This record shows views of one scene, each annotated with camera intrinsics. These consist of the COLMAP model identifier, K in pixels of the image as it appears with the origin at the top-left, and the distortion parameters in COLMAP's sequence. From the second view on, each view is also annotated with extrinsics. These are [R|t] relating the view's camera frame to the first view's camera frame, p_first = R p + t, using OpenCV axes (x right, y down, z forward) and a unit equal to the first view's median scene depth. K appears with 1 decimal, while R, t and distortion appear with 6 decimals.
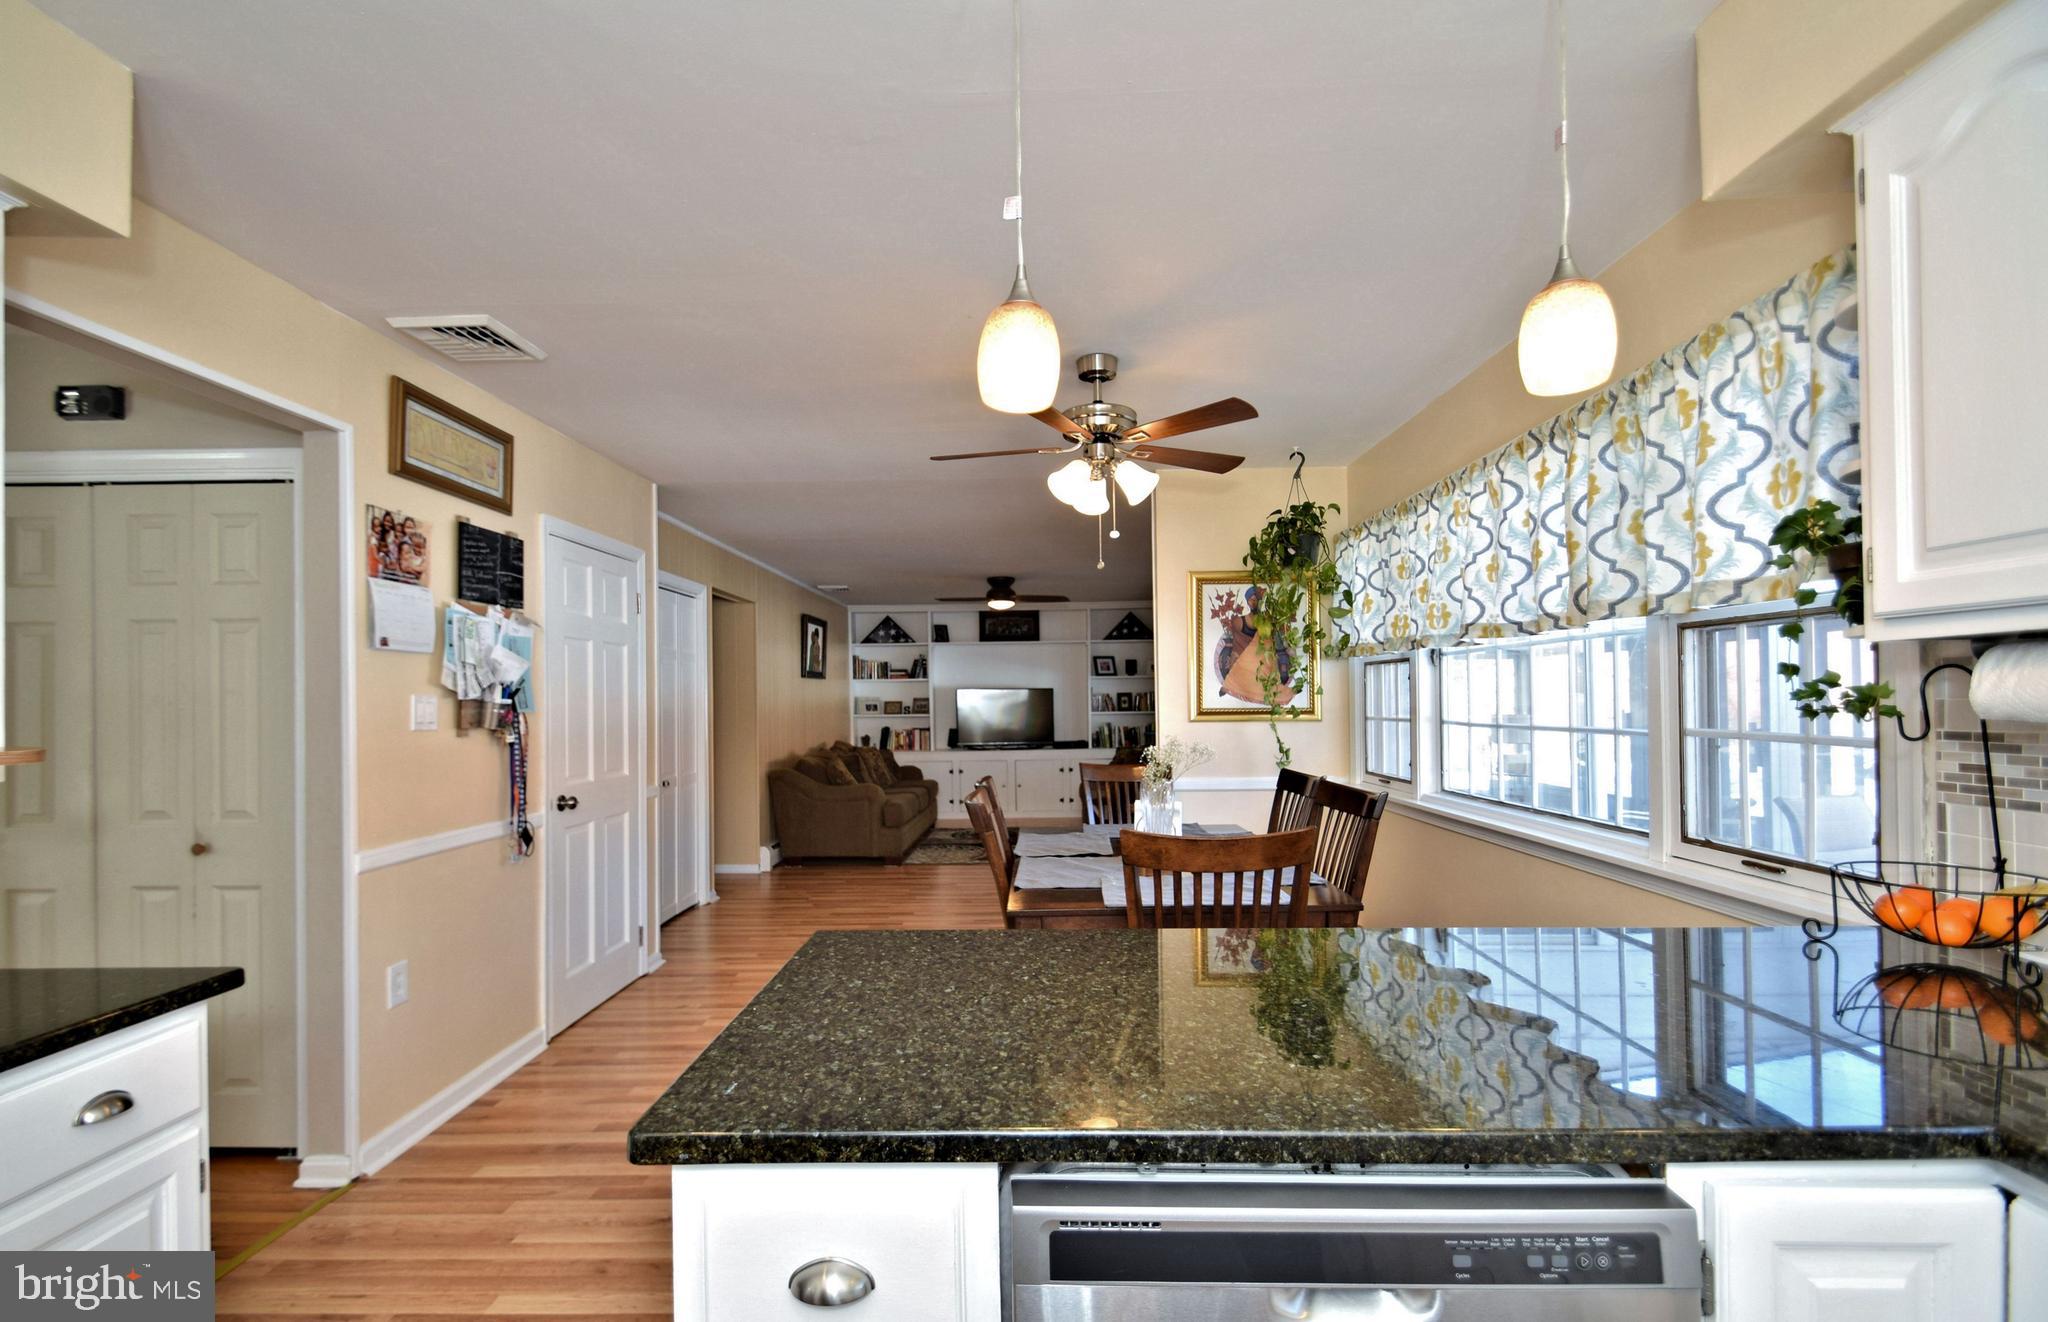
lens RADIAL K [[865.8, 0, 1028.4], [0, 865.8, 697.1], [0, 0, 1]] dist [0.000641, 0.000041]
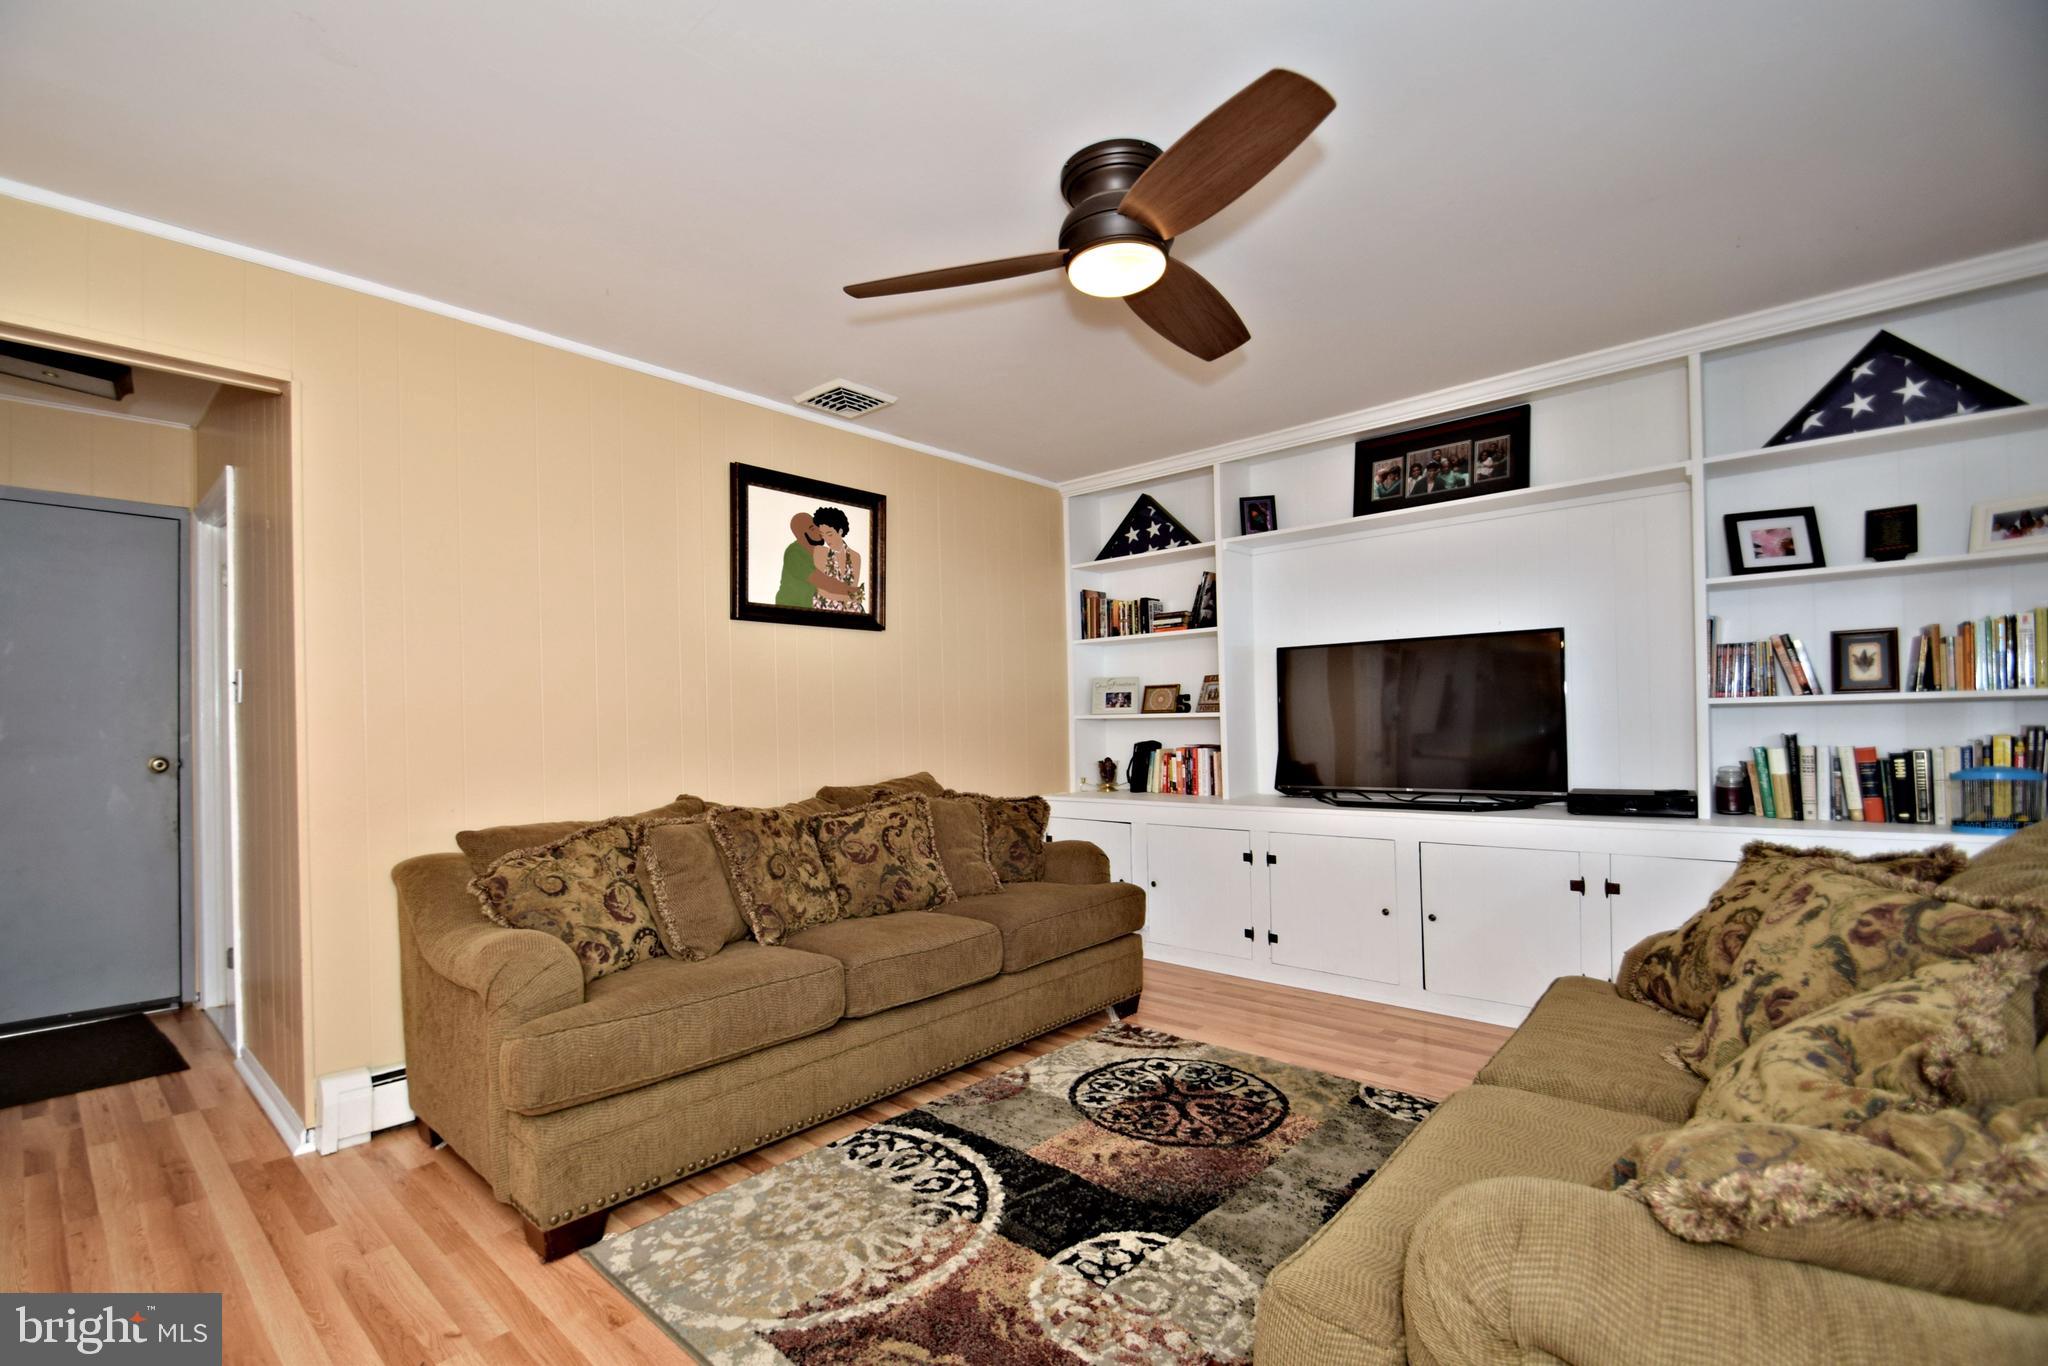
lens RADIAL K [[915.4, 0, 1015.6], [0, 915.4, 727.6], [0, 0, 1]] dist [0.000762, -0.014021]
pose [[0.745938, -0.002155, -0.666012, 0.139016], [0.016557, 0.999746, 0.015309, 0.025222], [0.665810, -0.022447, 0.745784, 0.814613]]
